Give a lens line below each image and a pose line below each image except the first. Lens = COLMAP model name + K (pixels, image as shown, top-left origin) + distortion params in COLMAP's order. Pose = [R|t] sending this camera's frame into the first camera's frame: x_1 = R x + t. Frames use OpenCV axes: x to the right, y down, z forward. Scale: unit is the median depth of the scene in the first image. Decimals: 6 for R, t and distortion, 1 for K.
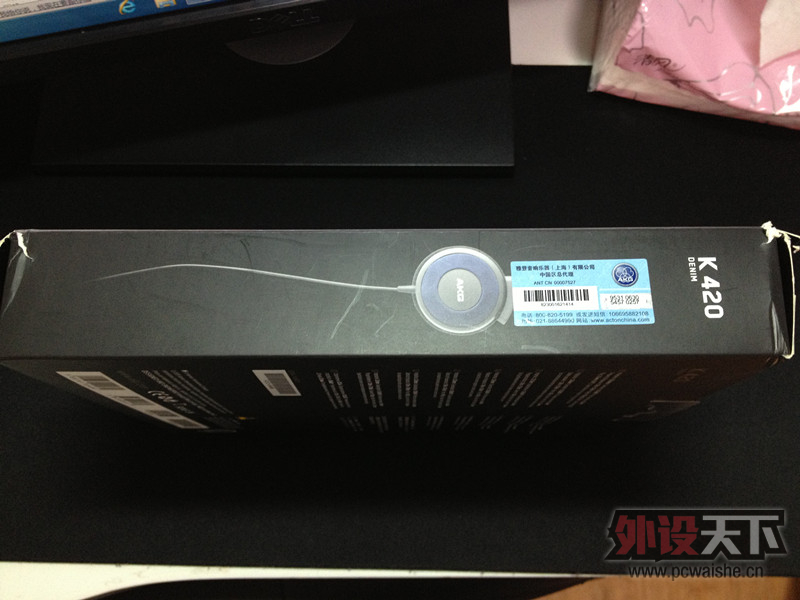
lens RADIAL K [[815.9, 0, 400.9], [0, 815.9, 301.1], [0, 0, 1]] dist [0.066069, 0.000000]
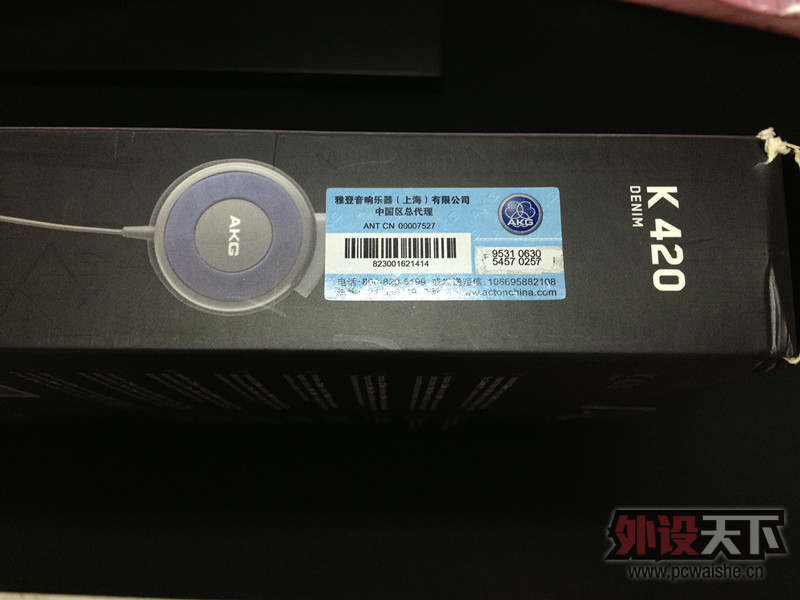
lens RADIAL K [[815.9, 0, 399.2], [0, 815.9, 297.9], [0, 0, 1]] dist [0.066069, 0.000000]
pose [[0.999839, 0.014811, 0.010134, 0.183716], [-0.015386, 0.998125, 0.059251, -0.005873], [-0.009238, -0.059397, 0.998192, 0.422262]]
